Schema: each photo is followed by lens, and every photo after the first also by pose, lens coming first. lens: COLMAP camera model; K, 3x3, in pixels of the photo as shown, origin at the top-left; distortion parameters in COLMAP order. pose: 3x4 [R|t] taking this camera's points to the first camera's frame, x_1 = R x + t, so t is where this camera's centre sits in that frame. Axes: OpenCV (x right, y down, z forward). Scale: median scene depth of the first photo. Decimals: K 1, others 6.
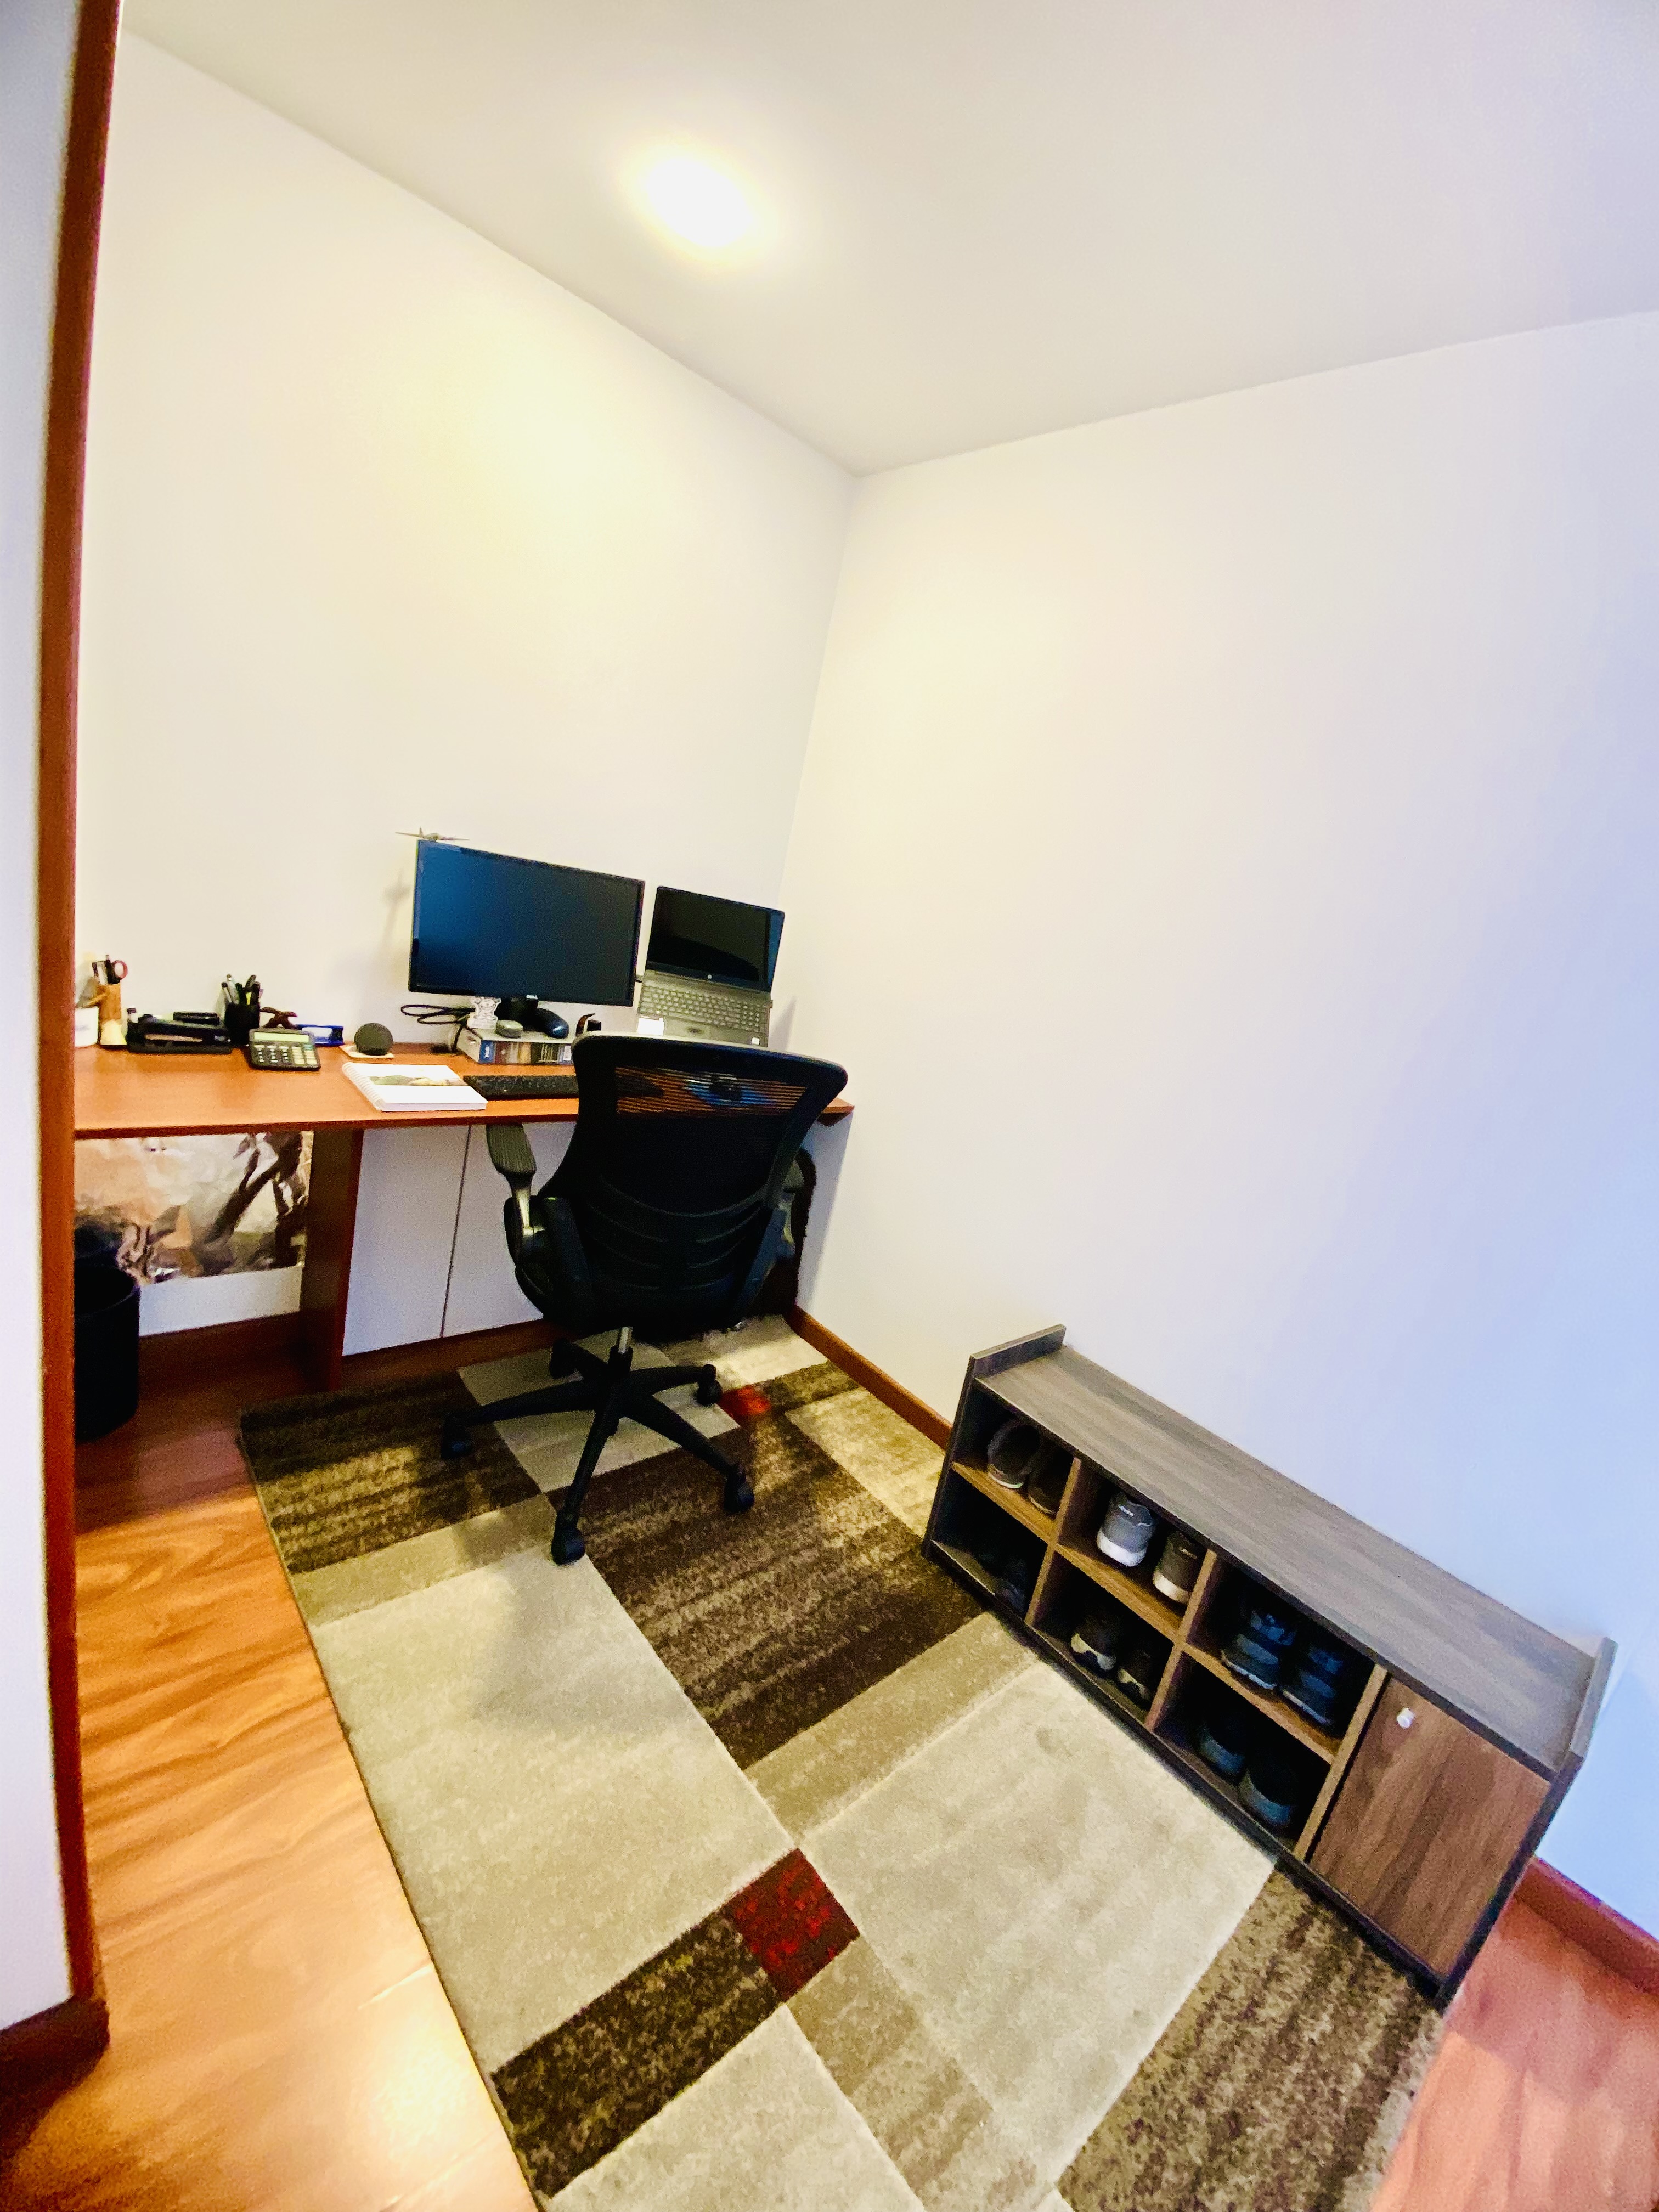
lens RADIAL K [[899.4, 0, 827.8], [0, 899.4, 1098.6], [0, 0, 1]] dist [0.016471, -0.018439]
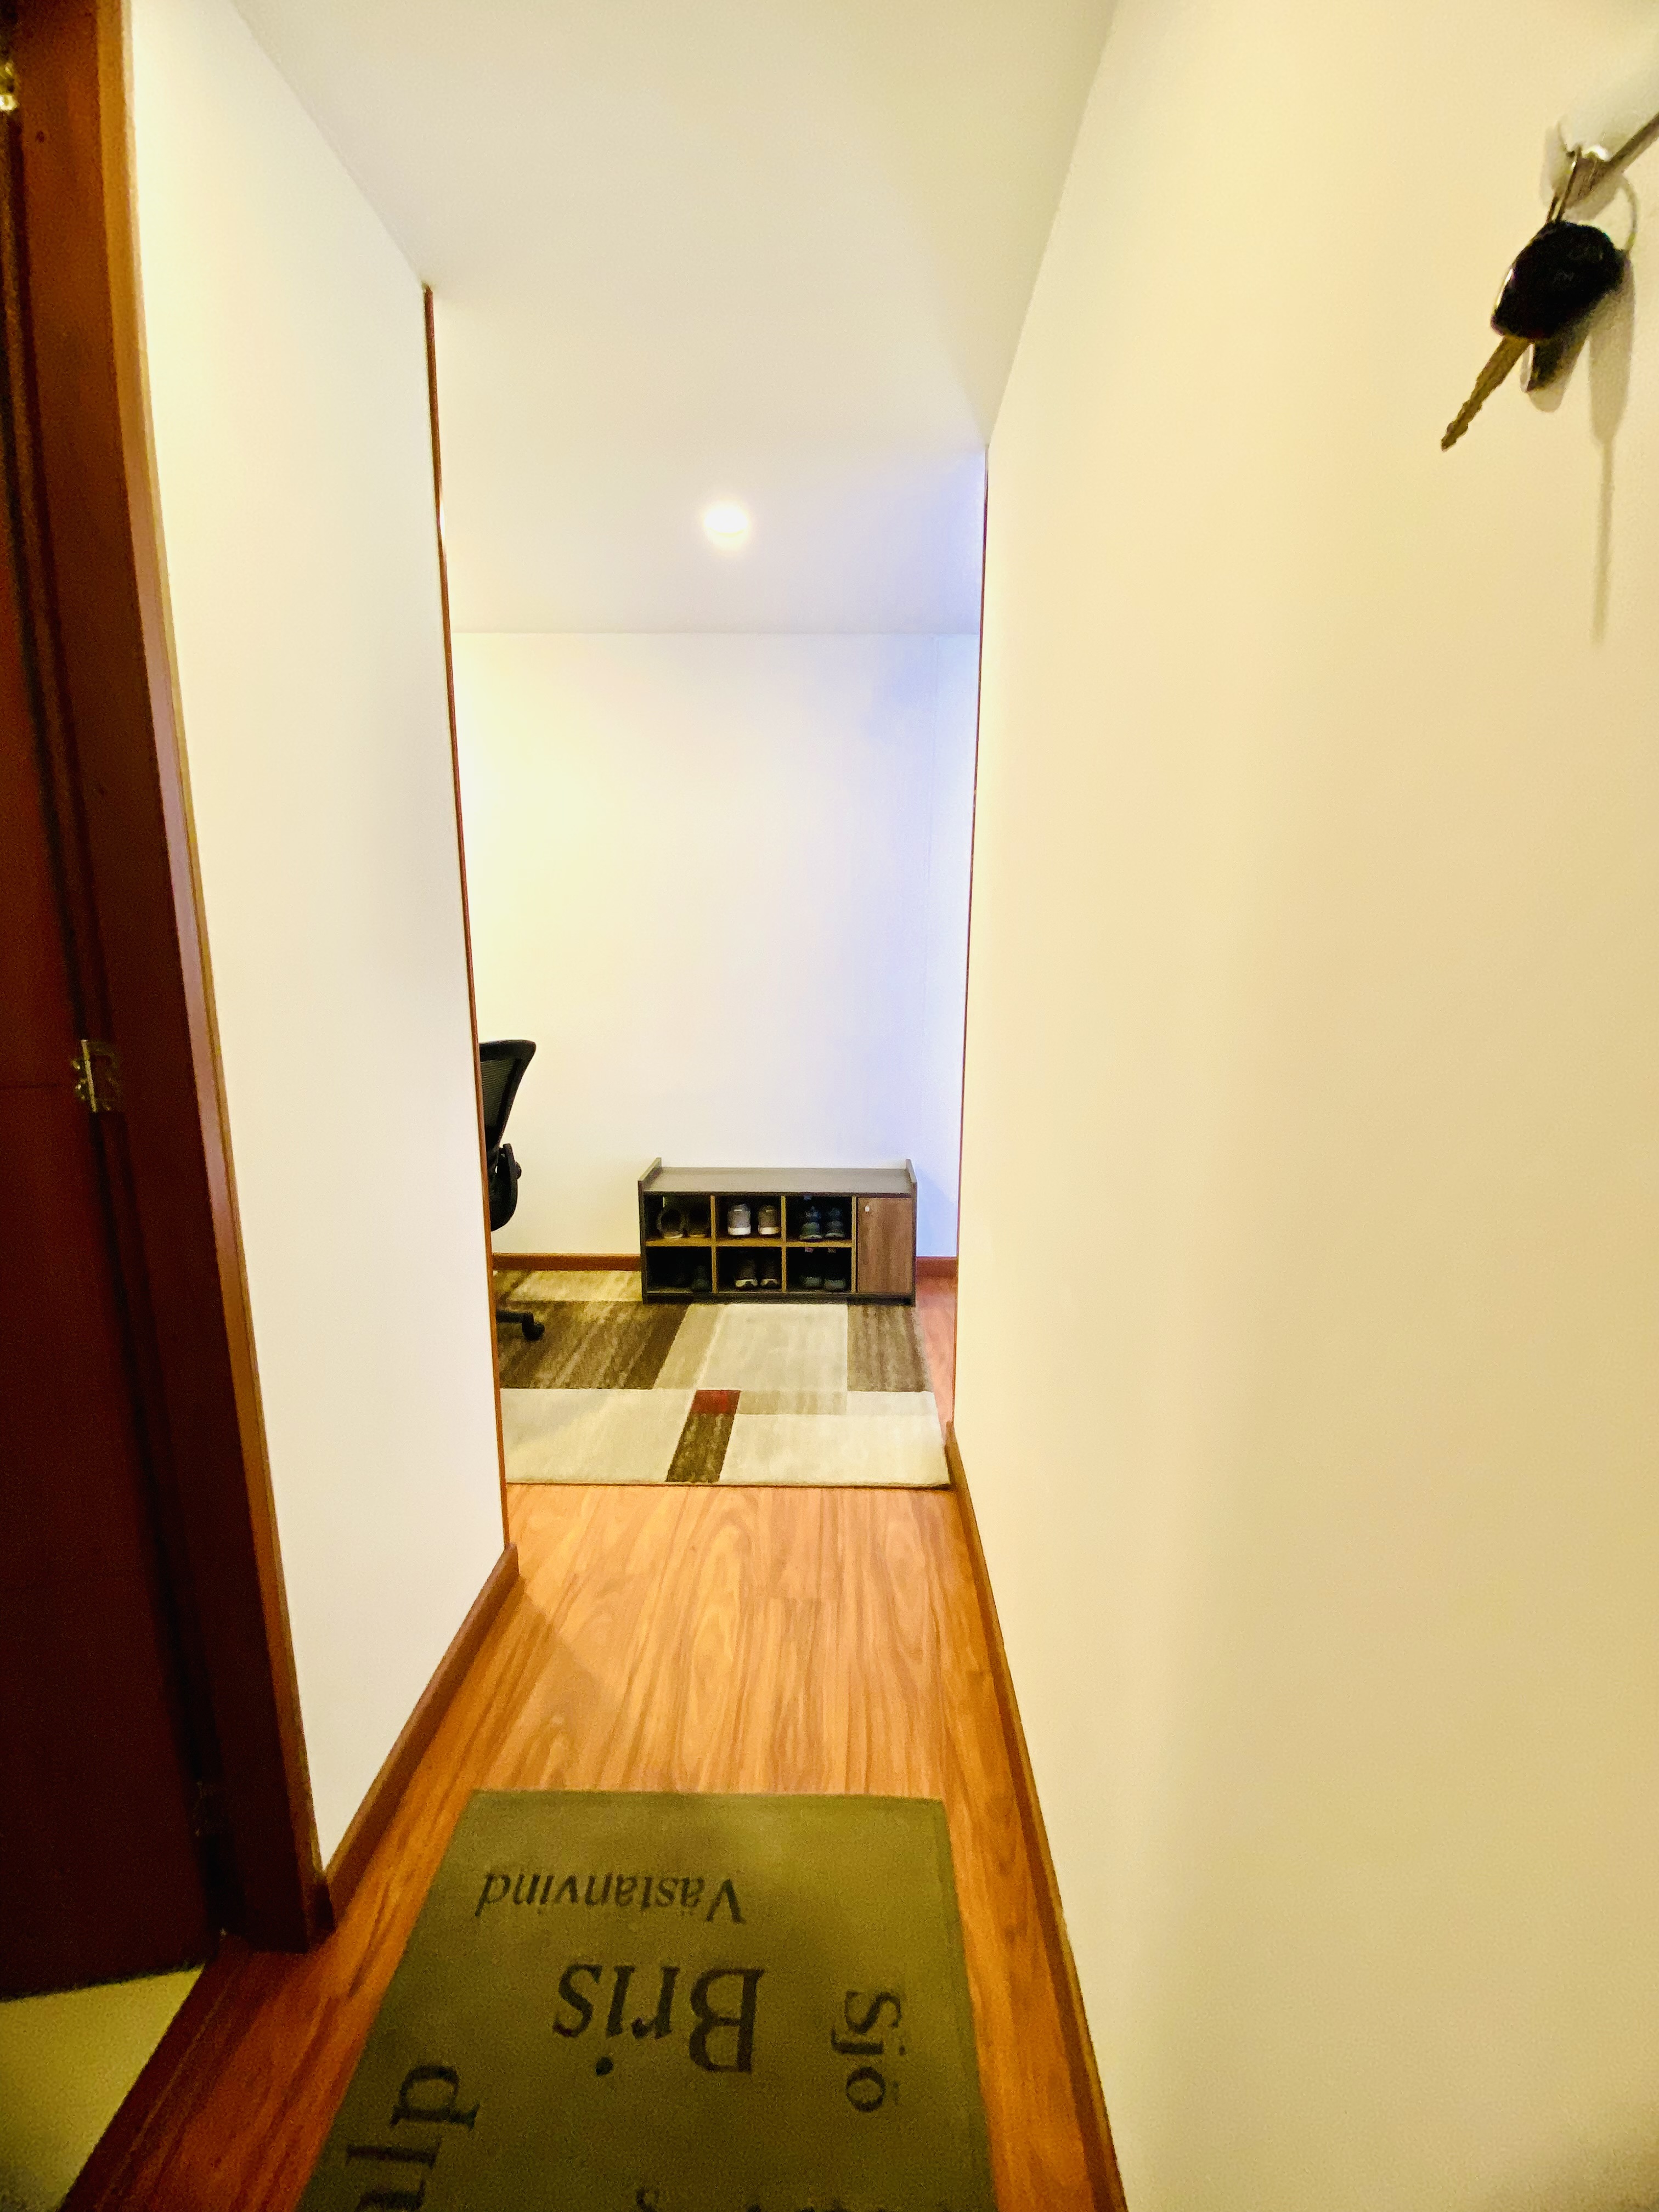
lens RADIAL K [[899.4, 0, 827.8], [0, 899.4, 1098.6], [0, 0, 1]] dist [0.016471, -0.018439]
pose [[0.670962, -0.321034, 0.668392, -0.882287], [0.311832, 0.939995, 0.138456, 0.005696], [-0.672734, 0.115527, 0.730810, -0.702711]]
